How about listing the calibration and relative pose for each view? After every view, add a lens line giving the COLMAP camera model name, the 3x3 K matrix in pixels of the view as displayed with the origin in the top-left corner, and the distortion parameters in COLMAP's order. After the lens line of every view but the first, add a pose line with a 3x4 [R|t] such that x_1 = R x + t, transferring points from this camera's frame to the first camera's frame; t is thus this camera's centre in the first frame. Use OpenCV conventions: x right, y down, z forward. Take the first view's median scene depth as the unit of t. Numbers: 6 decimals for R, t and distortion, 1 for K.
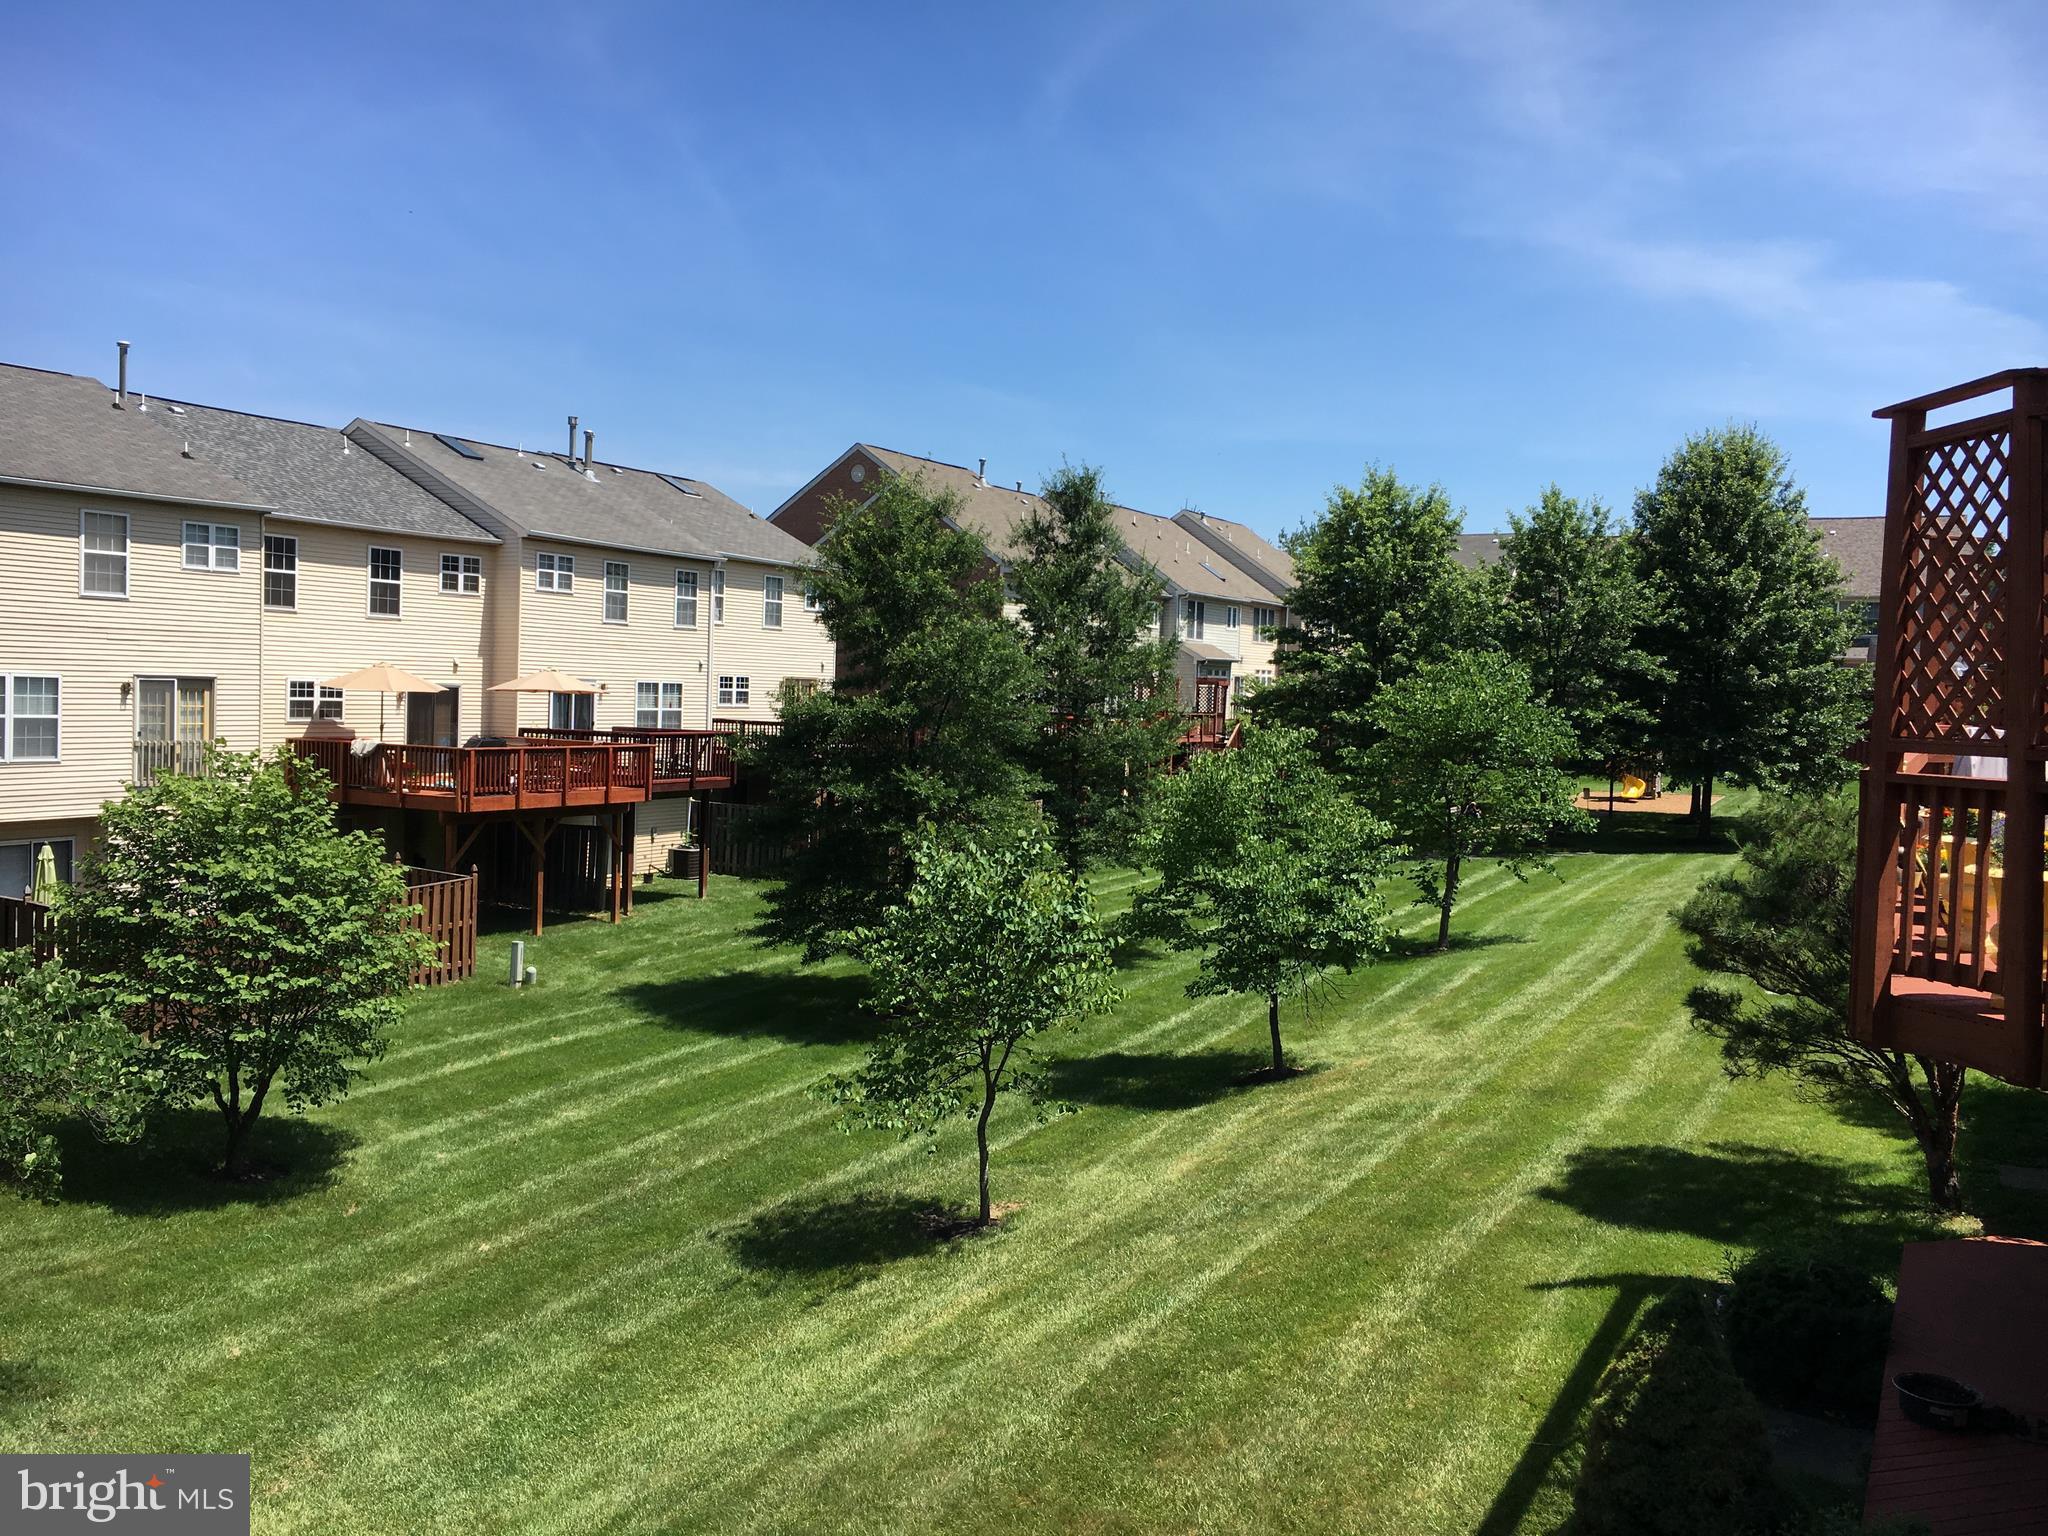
lens RADIAL K [[1744.3, 0, 1035.5], [0, 1744.3, 755.5], [0, 0, 1]] dist [0.073177, -0.087943]
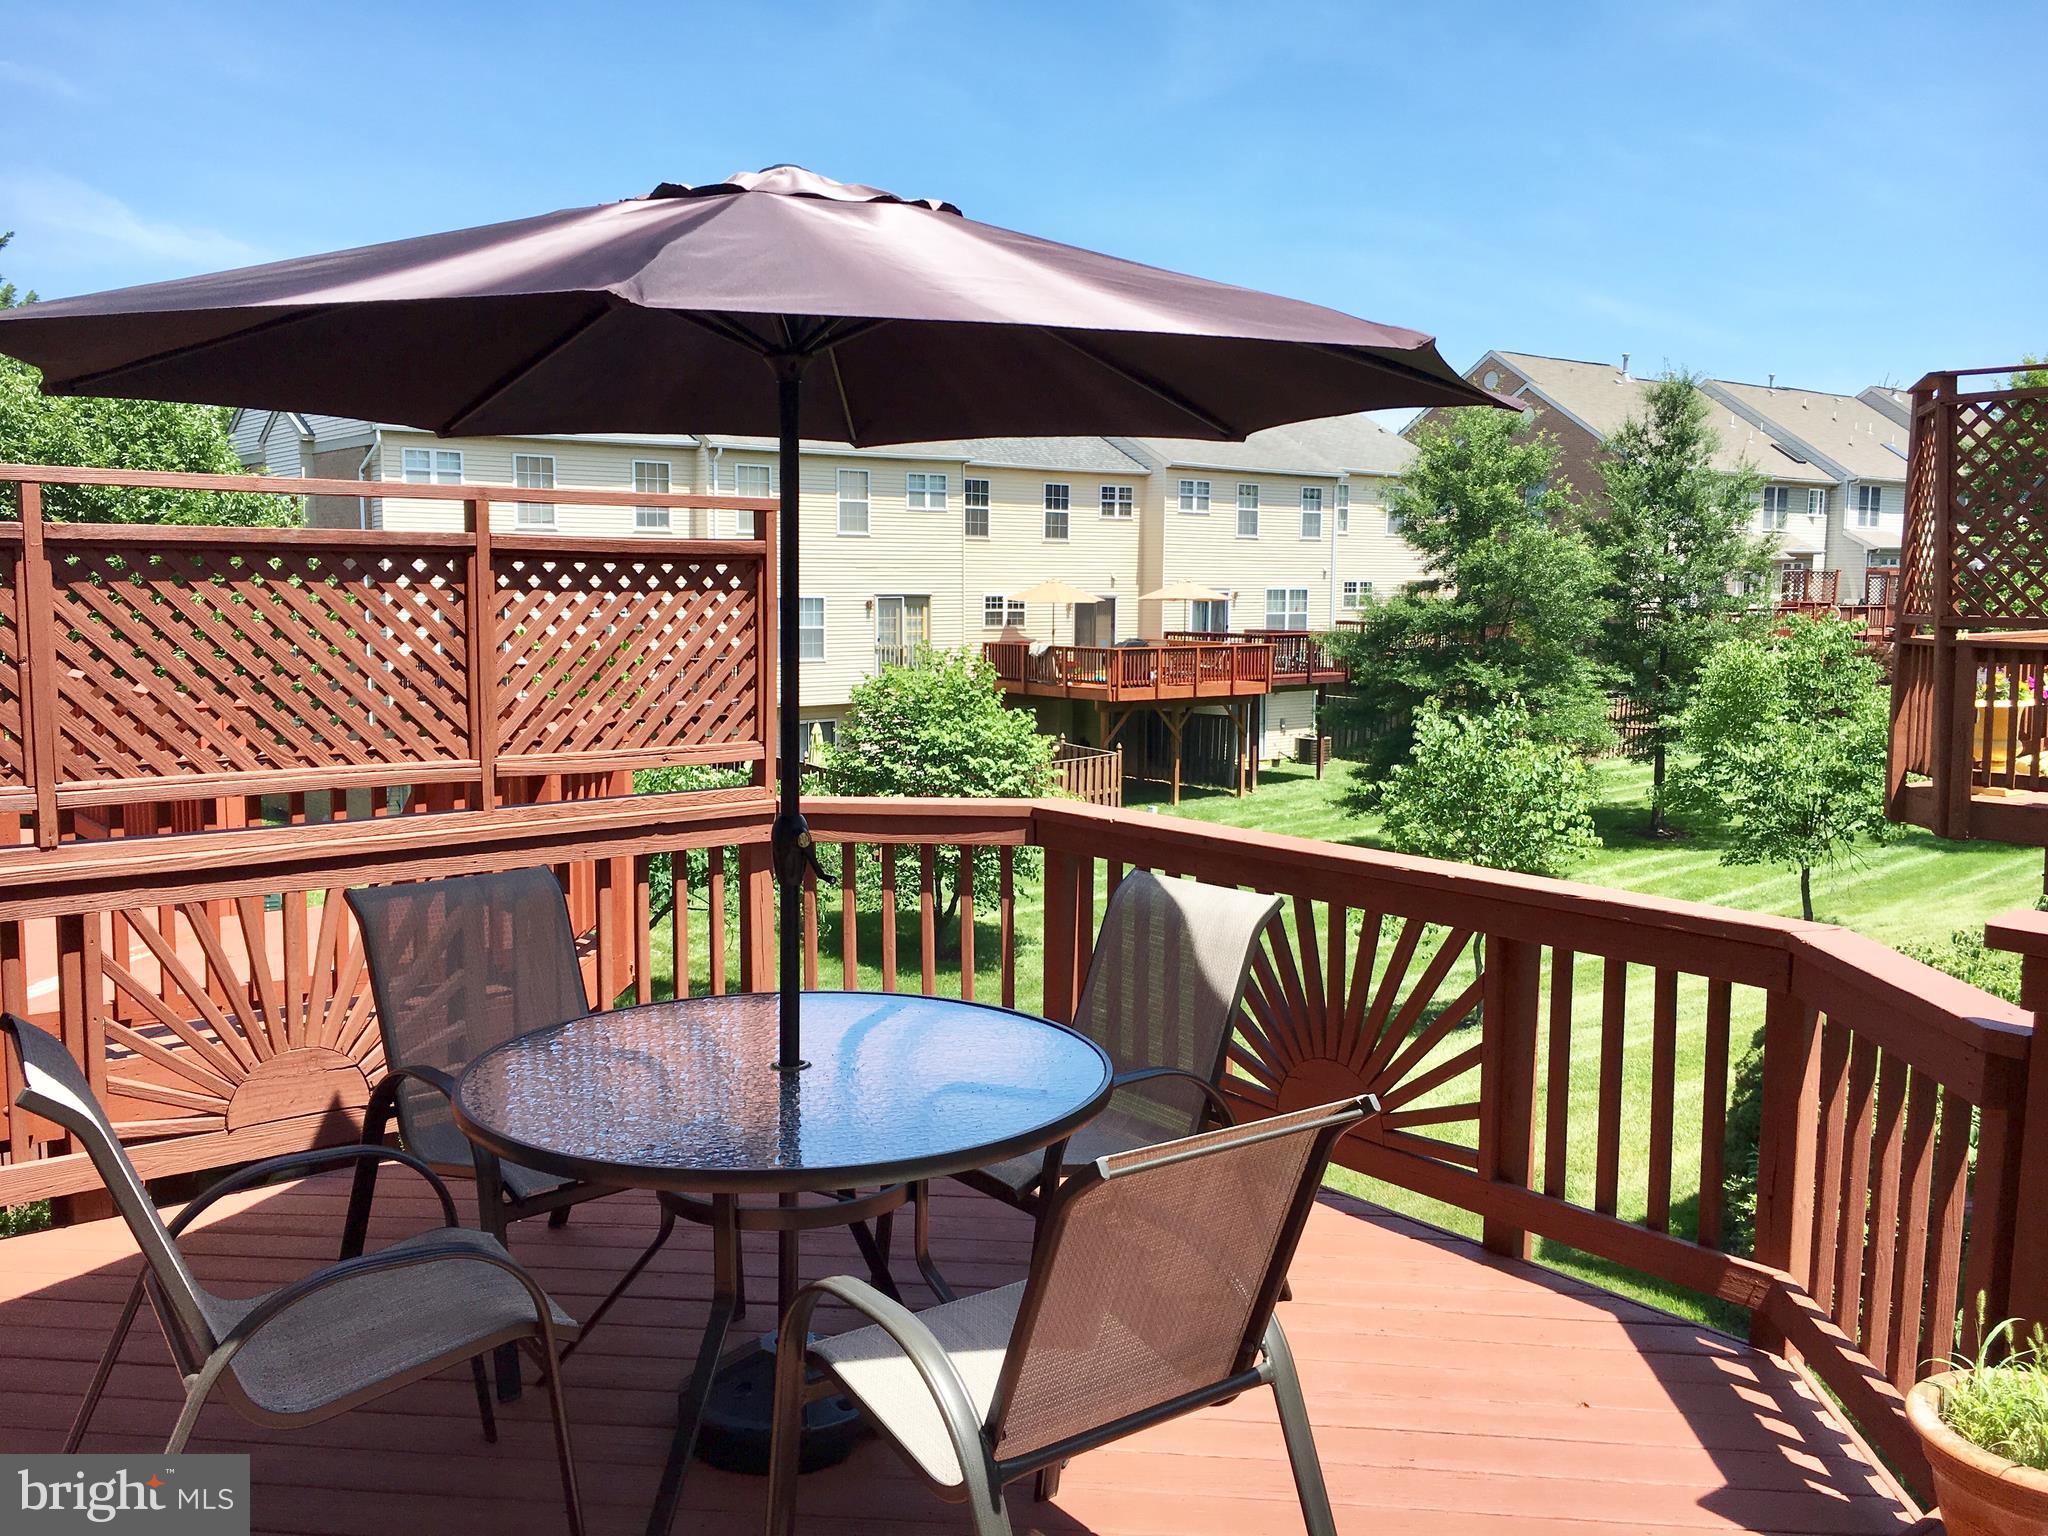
lens RADIAL K [[1744.3, 0, 1035.5], [0, 1744.3, 755.5], [0, 0, 1]] dist [0.073177, -0.087943]
pose [[0.927016, 0.012678, -0.374806, 0.070733], [0.008048, 0.998526, 0.053681, 0.004116], [0.374934, -0.052779, 0.925548, -0.128251]]
